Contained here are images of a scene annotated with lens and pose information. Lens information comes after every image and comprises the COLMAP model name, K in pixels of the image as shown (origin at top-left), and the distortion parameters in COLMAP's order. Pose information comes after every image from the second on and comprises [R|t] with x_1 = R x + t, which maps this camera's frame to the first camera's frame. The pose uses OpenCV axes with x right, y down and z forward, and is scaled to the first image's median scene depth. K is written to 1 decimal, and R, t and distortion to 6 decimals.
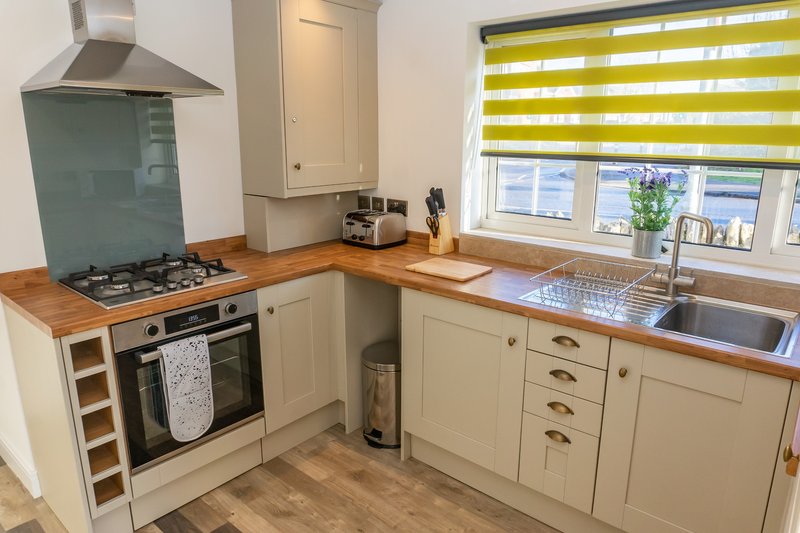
lens RADIAL K [[536.6, 0, 403.1], [0, 536.6, 265.4], [0, 0, 1]] dist [-0.015437, -0.008593]
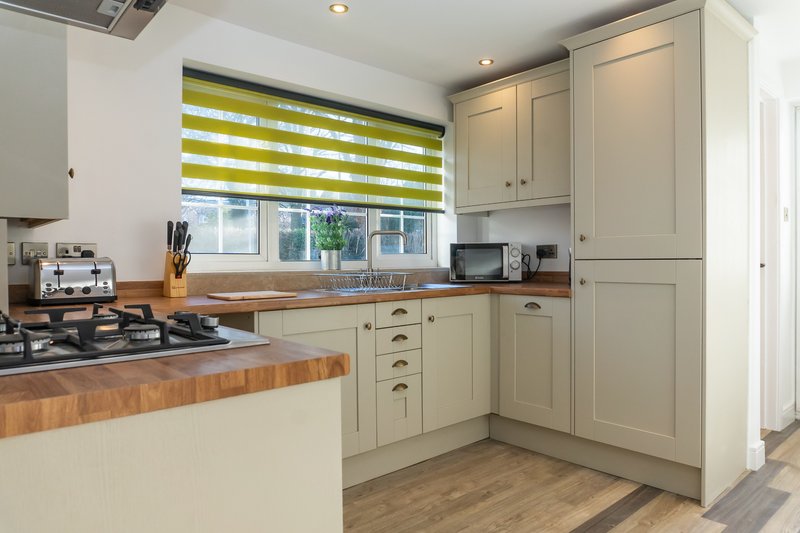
lens RADIAL K [[536.6, 0, 403.1], [0, 536.6, 265.4], [0, 0, 1]] dist [-0.015437, -0.008593]
pose [[0.152912, -0.021038, 0.988016, -0.826696], [0.252031, 0.967544, -0.018404, 0.041567], [-0.955562, 0.251825, 0.153251, 0.572594]]
